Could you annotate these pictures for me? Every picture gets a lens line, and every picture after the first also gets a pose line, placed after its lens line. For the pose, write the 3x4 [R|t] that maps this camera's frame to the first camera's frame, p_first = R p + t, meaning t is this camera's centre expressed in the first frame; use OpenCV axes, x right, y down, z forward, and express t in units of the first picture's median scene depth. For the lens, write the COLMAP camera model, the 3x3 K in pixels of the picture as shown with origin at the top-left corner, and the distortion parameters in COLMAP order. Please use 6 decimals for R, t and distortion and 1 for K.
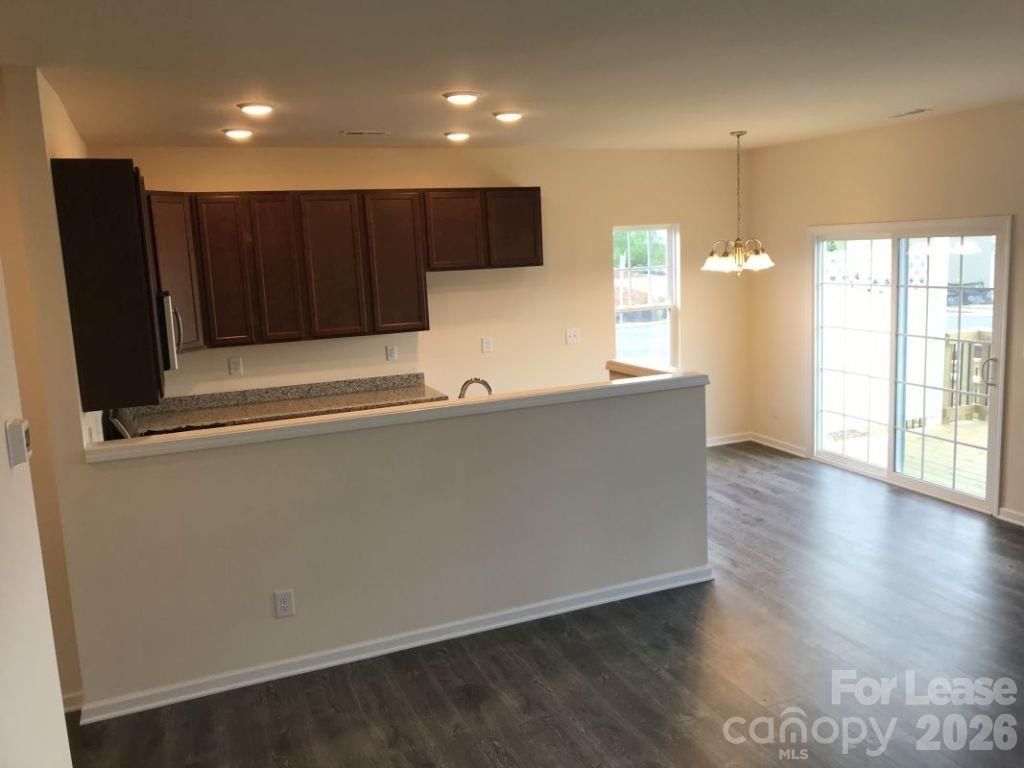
lens RADIAL K [[847.4, 0, 519.8], [0, 847.4, 383.4], [0, 0, 1]] dist [0.048316, -0.023966]
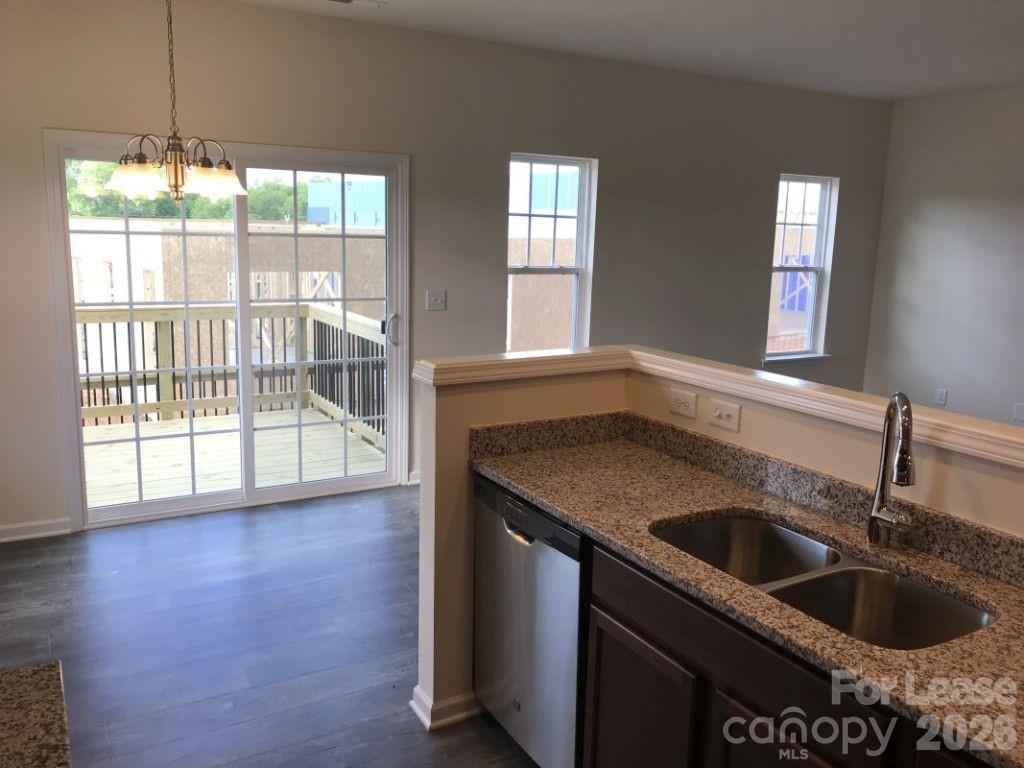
lens RADIAL K [[847.4, 0, 511.3], [0, 847.4, 384.5], [0, 0, 1]] dist [0.048316, -0.023966]
pose [[-0.160329, -0.144779, 0.976388, -0.357721], [0.135112, 0.976655, 0.167005, -0.091079], [-0.977773, 0.158697, -0.137025, 1.029027]]
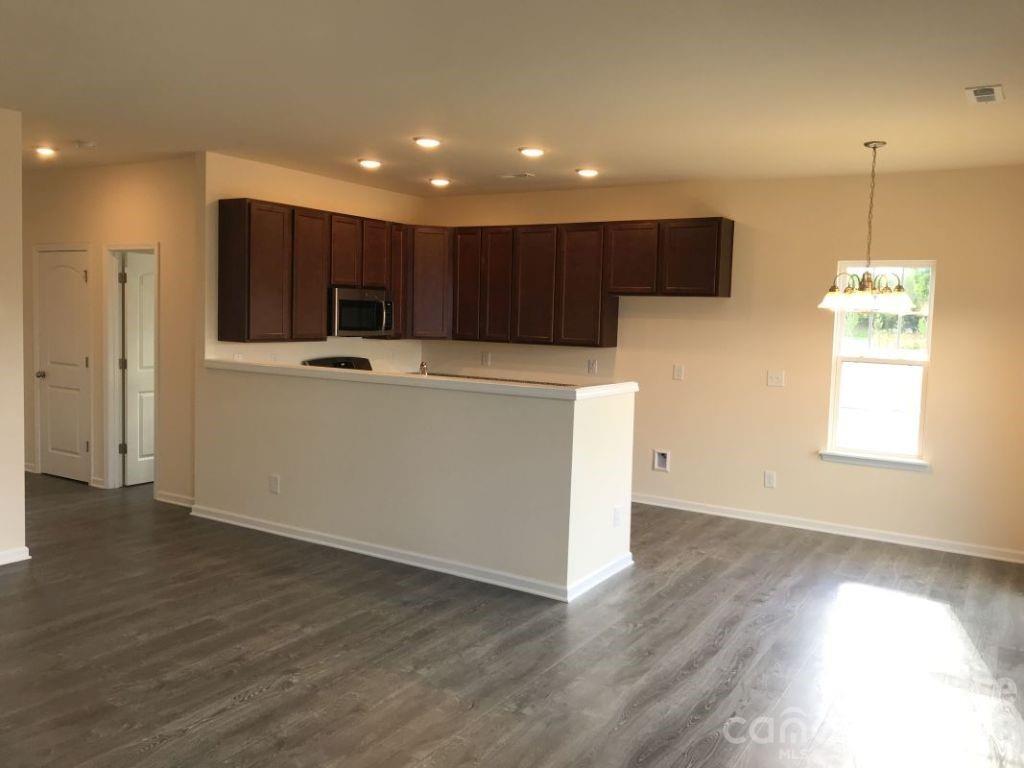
lens RADIAL K [[847.4, 0, 521.5], [0, 847.4, 386.5], [0, 0, 1]] dist [0.048316, -0.023966]
pose [[0.580974, 0.134158, -0.802789, 0.751583], [-0.191671, 0.981134, 0.025250, -0.021035], [0.791032, 0.139202, 0.595728, 0.274693]]
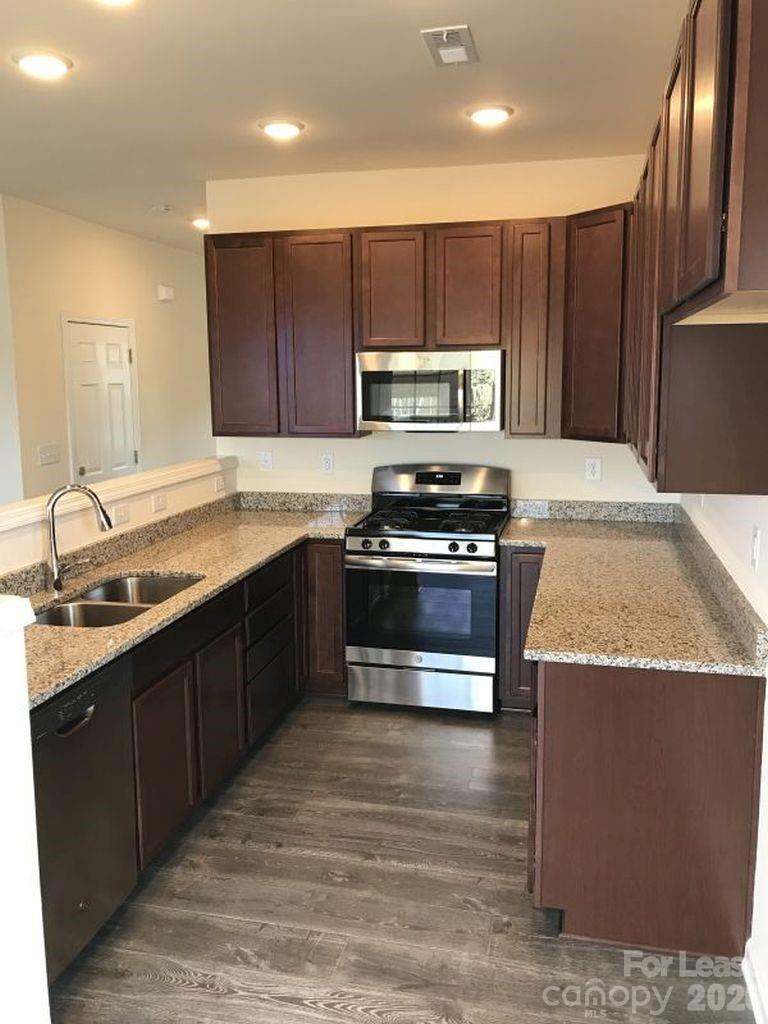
lens RADIAL K [[847.4, 0, 381.3], [0, 847.4, 509.9], [0, 0, 1]] dist [0.048316, -0.023966]
pose [[-0.543946, 0.186516, -0.818128, 0.195885], [-0.091076, 0.956101, 0.278524, -0.162522], [0.834163, 0.226014, -0.503081, 1.251953]]
